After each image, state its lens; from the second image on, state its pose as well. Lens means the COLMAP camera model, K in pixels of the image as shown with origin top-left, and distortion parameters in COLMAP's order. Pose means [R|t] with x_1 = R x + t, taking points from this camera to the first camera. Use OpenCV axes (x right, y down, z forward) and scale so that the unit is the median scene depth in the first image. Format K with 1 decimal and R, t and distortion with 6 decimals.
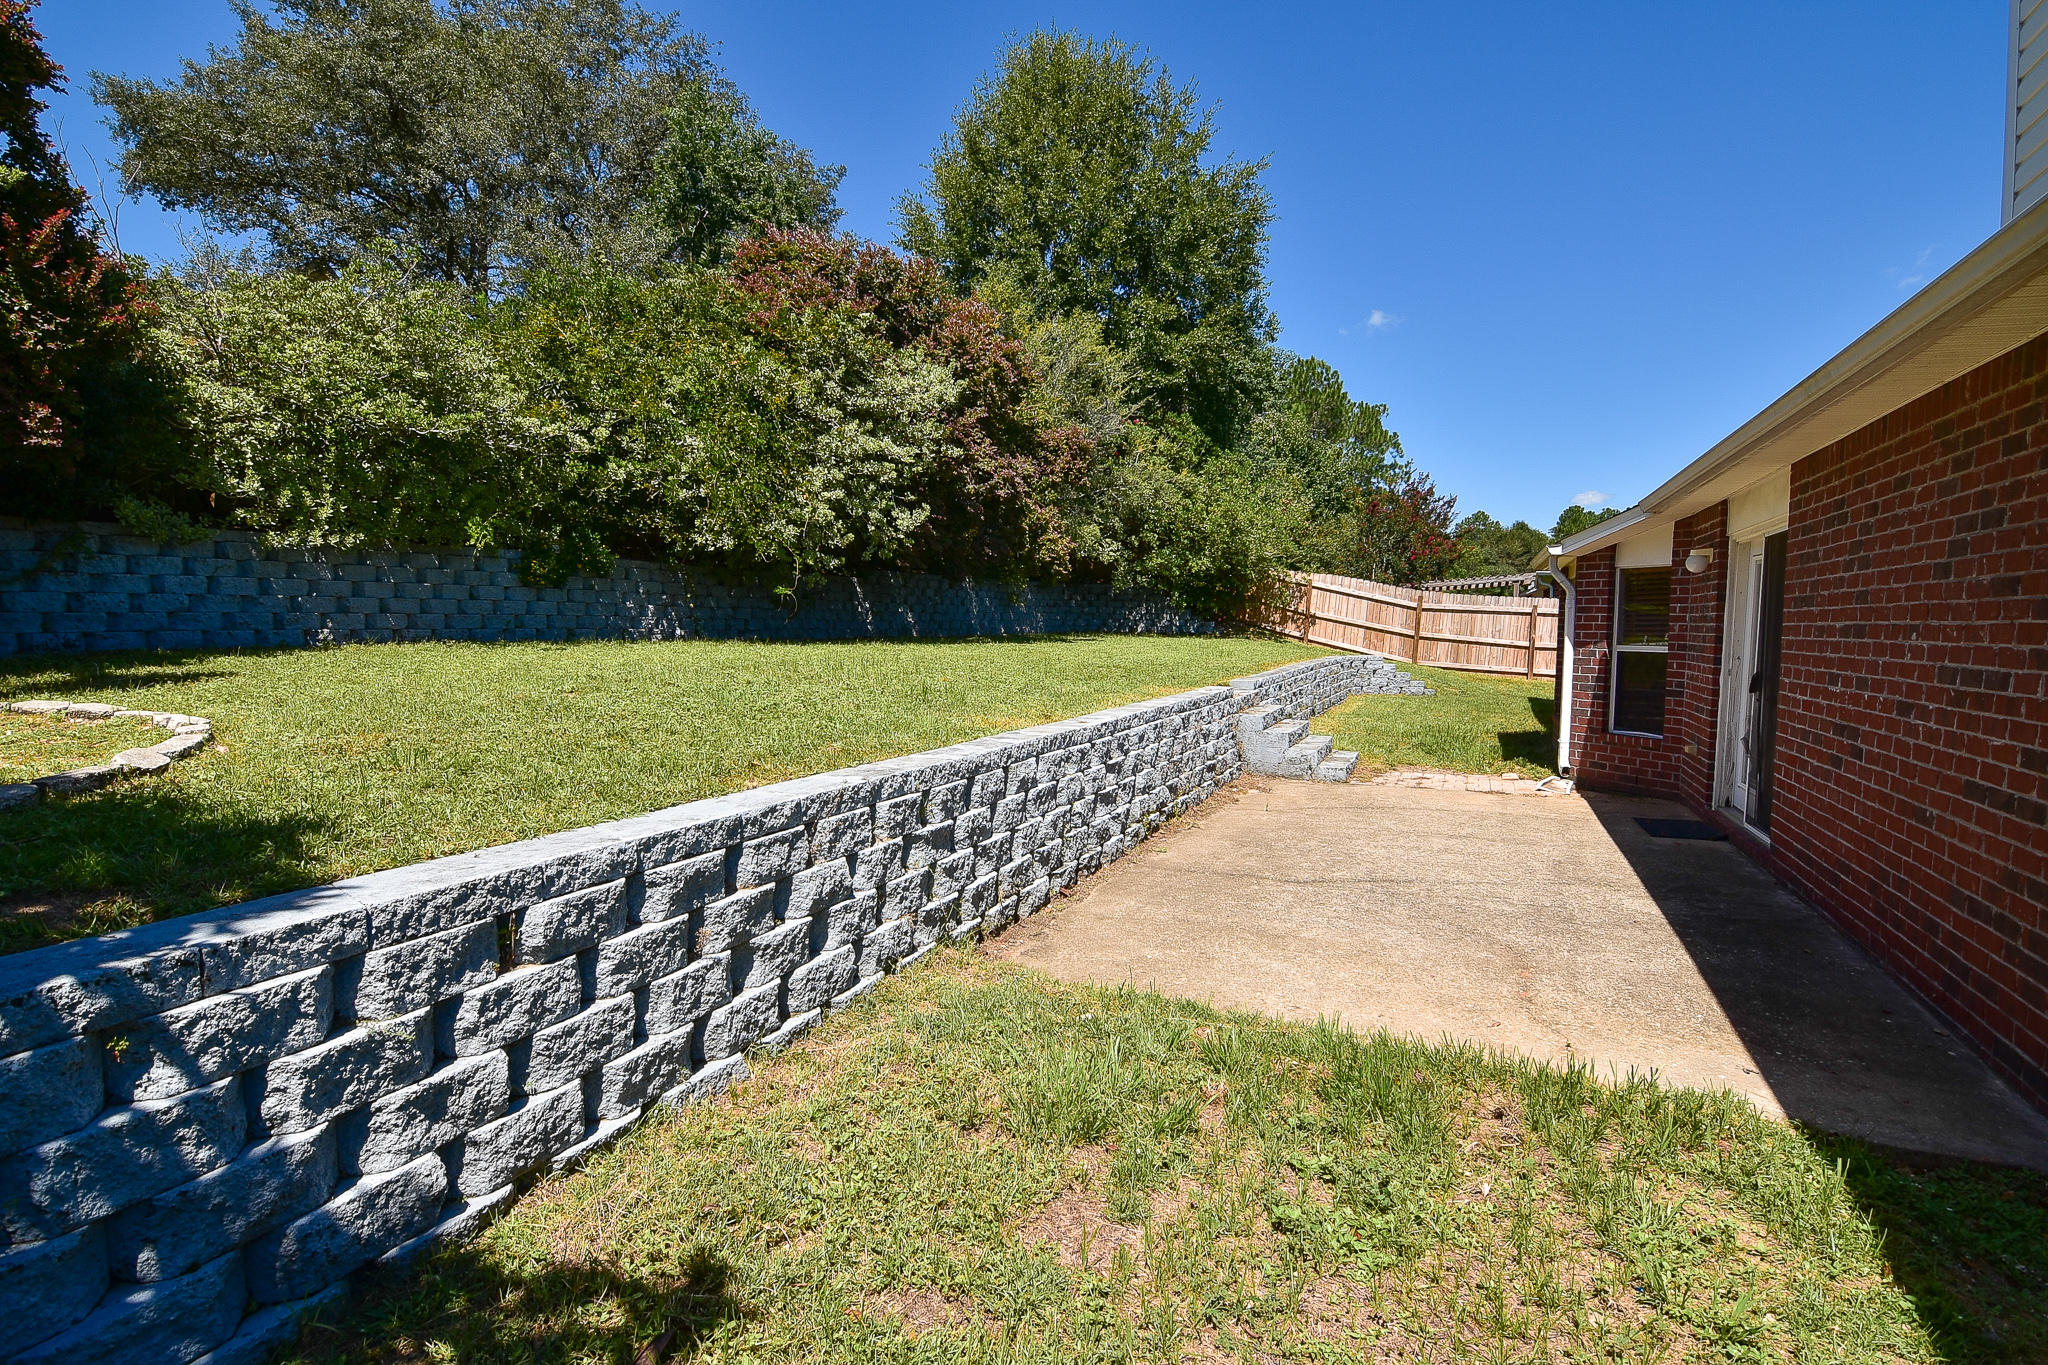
lens RADIAL K [[994.9, 0, 1012.6], [0, 994.9, 680.3], [0, 0, 1]] dist [-0.012029, -0.005652]
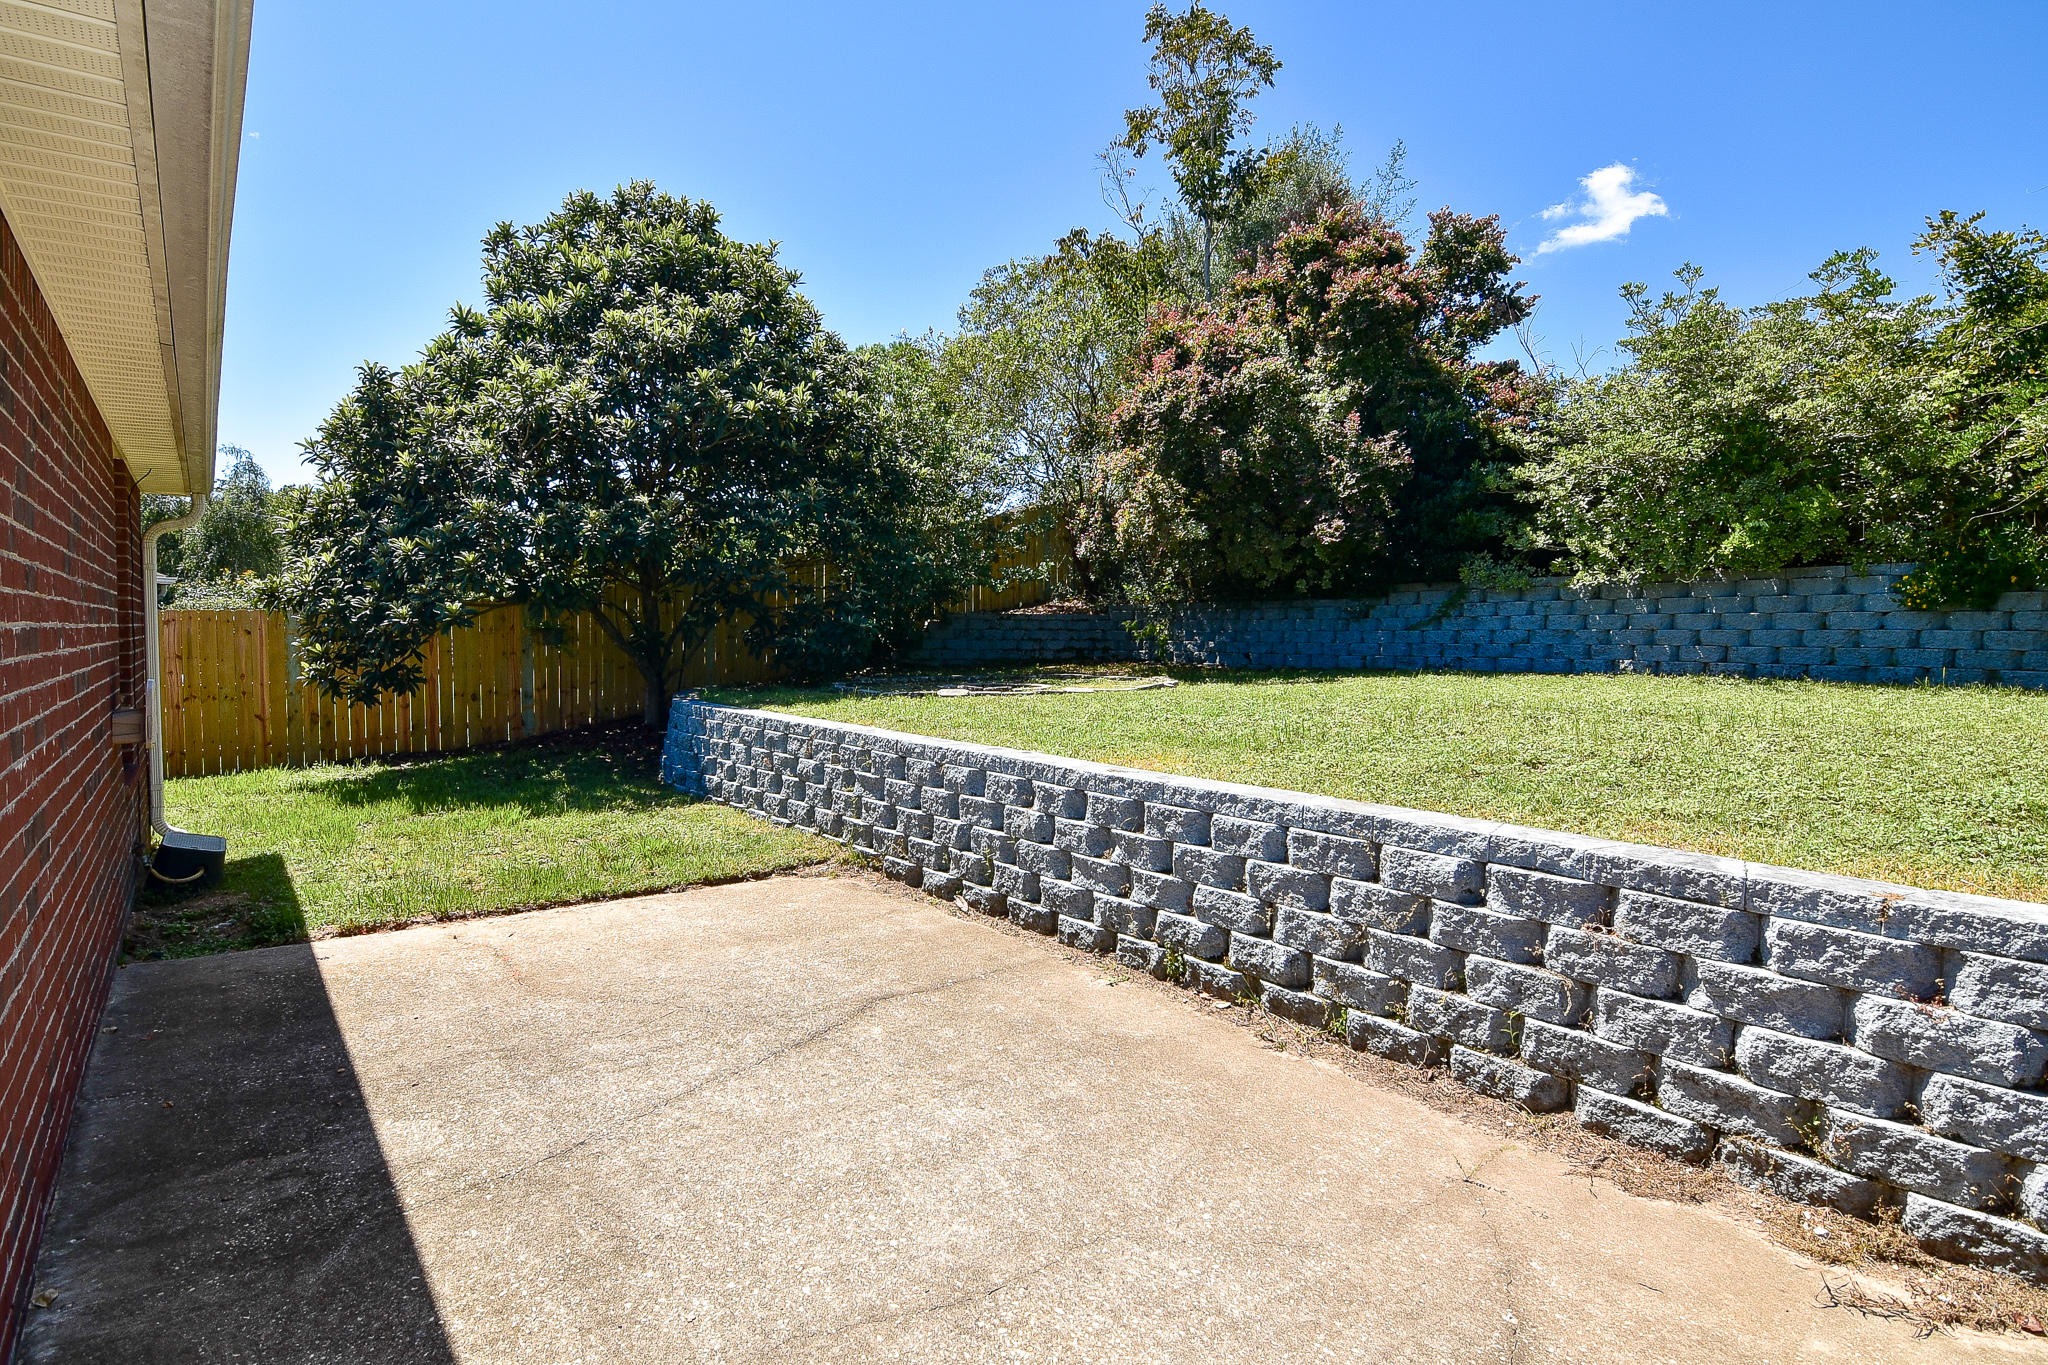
lens RADIAL K [[994.9, 0, 1011.8], [0, 994.9, 681.9], [0, 0, 1]] dist [-0.012029, -0.005652]
pose [[-0.432447, 0.027001, -0.901255, 0.909276], [-0.069979, 0.995531, 0.063403, -0.080438], [0.898940, 0.090488, -0.428625, 1.405661]]
